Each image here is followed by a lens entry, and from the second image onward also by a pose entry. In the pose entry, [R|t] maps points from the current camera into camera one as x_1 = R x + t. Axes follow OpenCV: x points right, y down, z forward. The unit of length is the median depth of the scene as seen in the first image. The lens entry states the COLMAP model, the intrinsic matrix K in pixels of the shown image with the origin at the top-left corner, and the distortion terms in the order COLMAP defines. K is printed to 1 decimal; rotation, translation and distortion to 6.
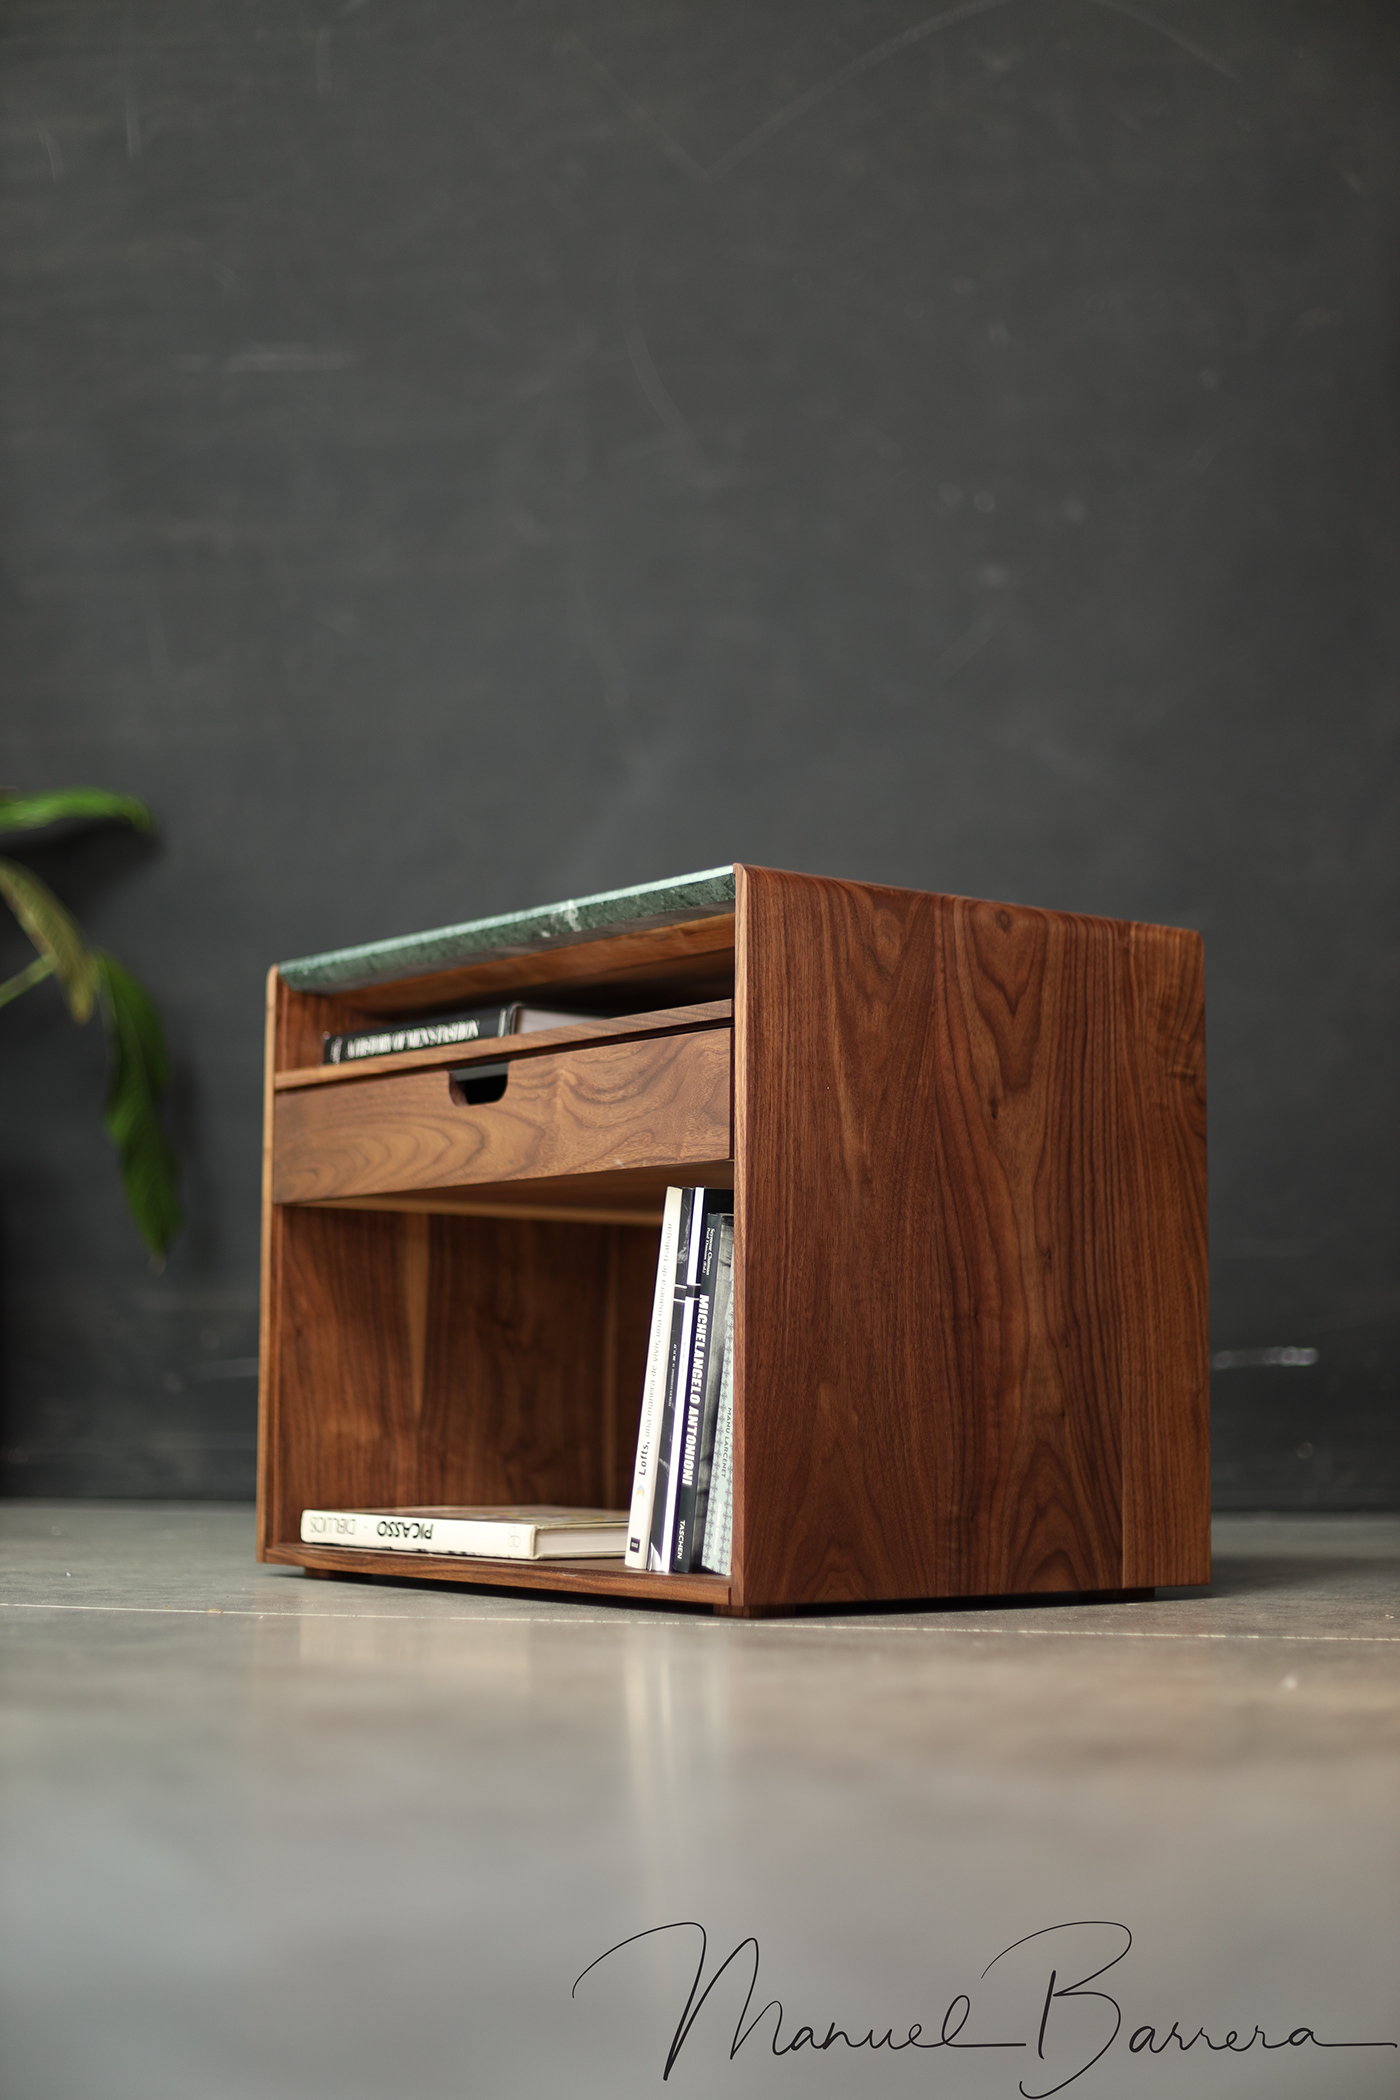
lens RADIAL K [[3098.5, 0, 700.0], [0, 3098.5, 1050.0], [0, 0, 1]] dist [-0.167605, 0.012931]
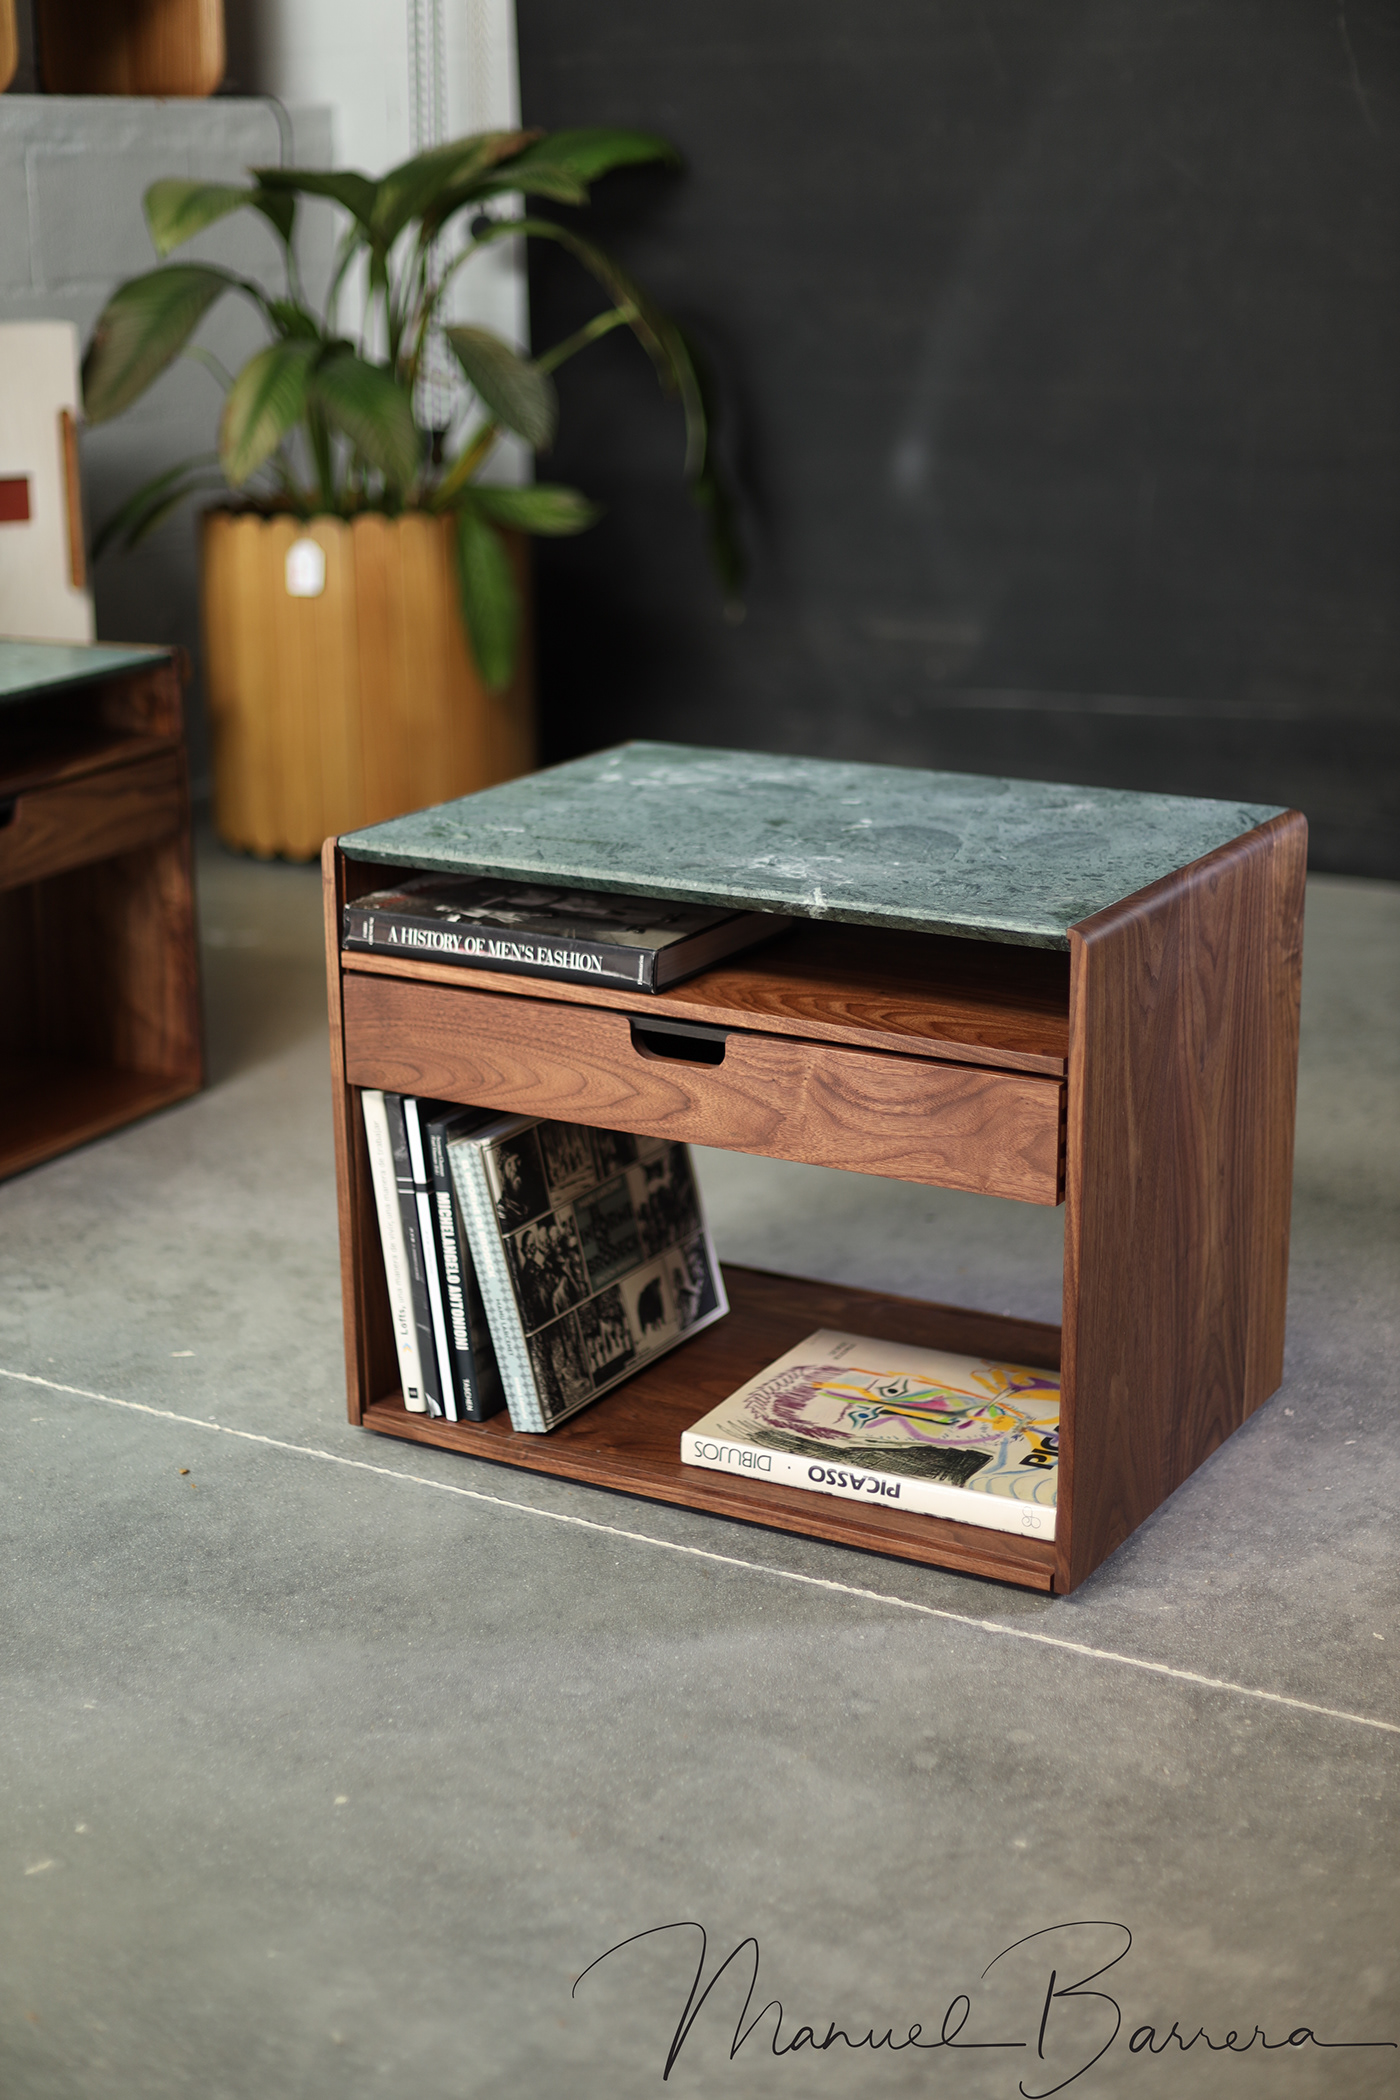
lens RADIAL K [[3098.5, 0, 700.0], [0, 3098.5, 1050.0], [0, 0, 1]] dist [-0.167605, 0.012931]
pose [[0.928177, -0.121939, 0.351594, -0.434575], [-0.024829, 0.922395, 0.385448, -0.387669], [-0.371310, -0.366494, 0.853119, 0.168330]]
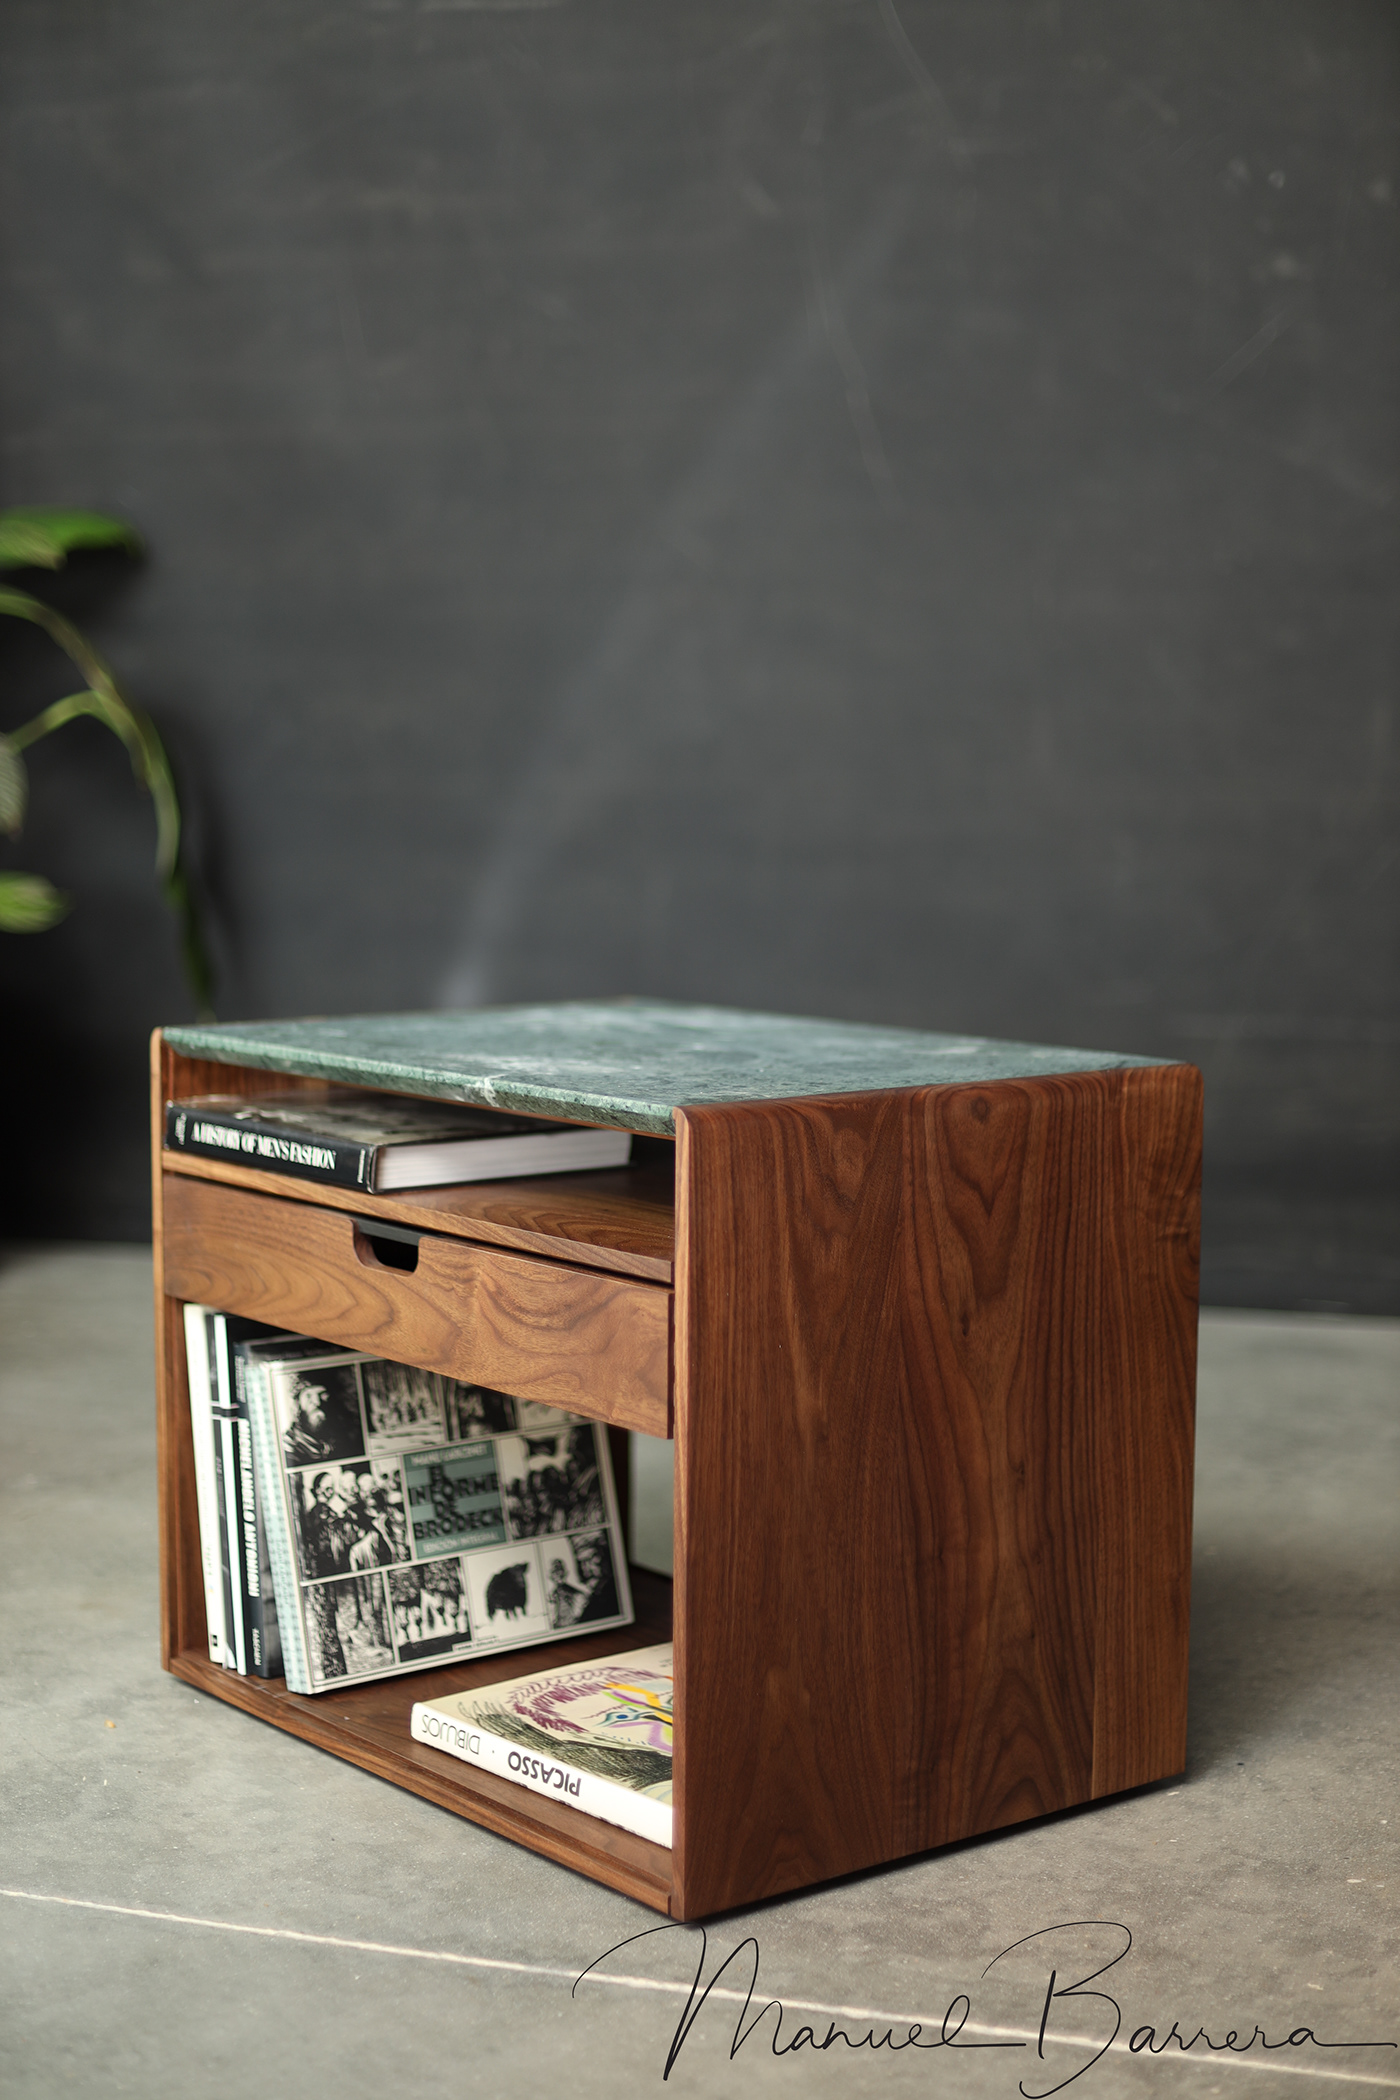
lens RADIAL K [[3098.5, 0, 700.0], [0, 3098.5, 1050.0], [0, 0, 1]] dist [-0.167605, 0.012931]
pose [[0.999776, -0.001685, 0.021096, 0.000032], [-0.002825, 0.977283, 0.211921, -0.247436], [-0.020973, -0.211933, 0.977059, 0.149229]]
